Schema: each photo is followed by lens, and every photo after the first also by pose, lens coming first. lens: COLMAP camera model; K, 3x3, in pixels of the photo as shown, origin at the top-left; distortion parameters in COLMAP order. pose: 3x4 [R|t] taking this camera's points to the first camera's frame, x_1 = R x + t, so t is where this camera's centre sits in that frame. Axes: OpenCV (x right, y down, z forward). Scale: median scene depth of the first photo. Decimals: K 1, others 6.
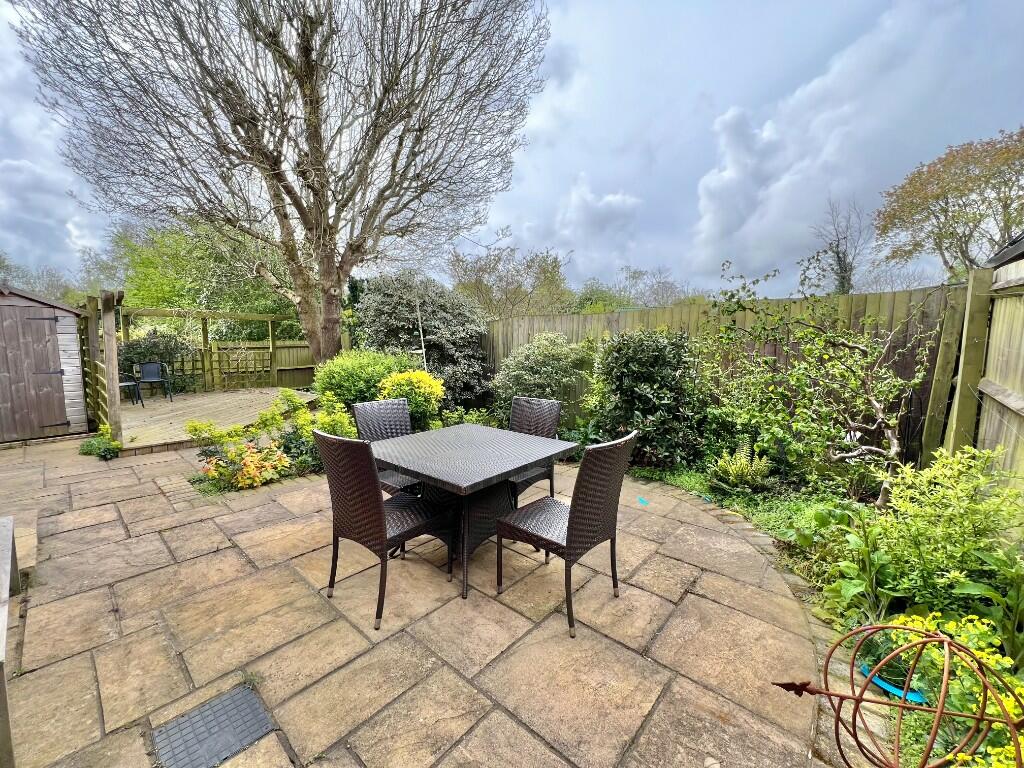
lens RADIAL K [[413.6, 0, 510.1], [0, 413.6, 388.5], [0, 0, 1]] dist [-0.000022, -0.000149]
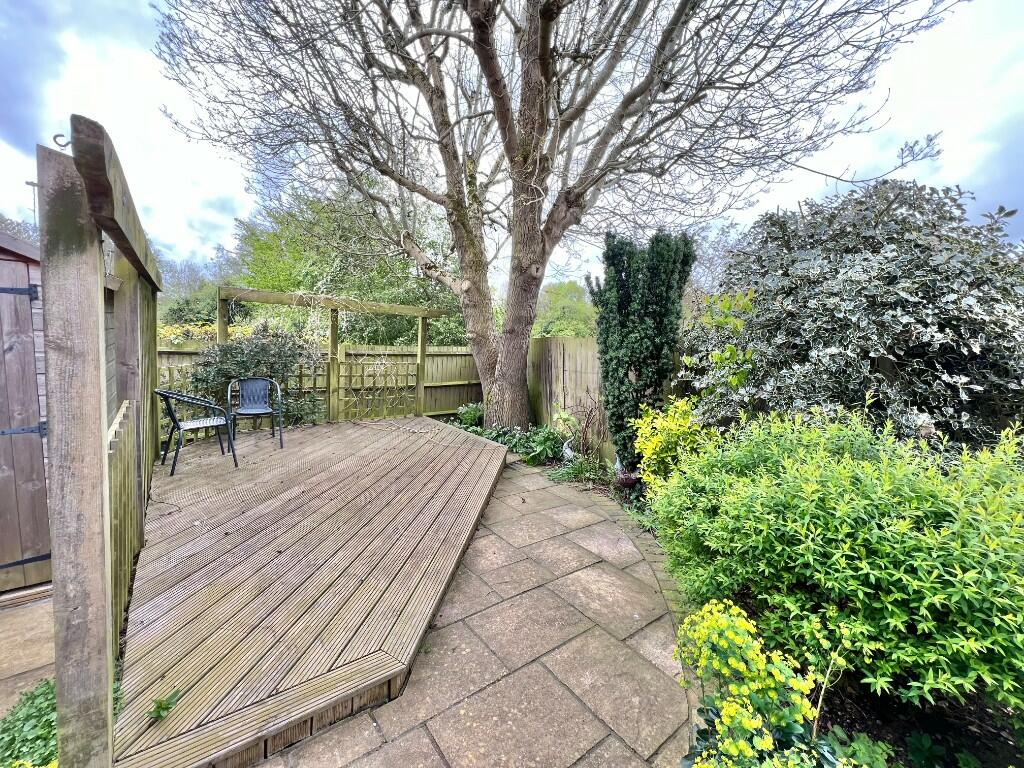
lens RADIAL K [[413.6, 0, 513.5], [0, 413.6, 380.5], [0, 0, 1]] dist [-0.000022, -0.000149]
pose [[0.983851, 0.057855, -0.169381, -0.340112], [-0.061830, 0.997919, -0.018283, -0.062732], [0.167971, 0.028461, 0.985381, 0.403508]]
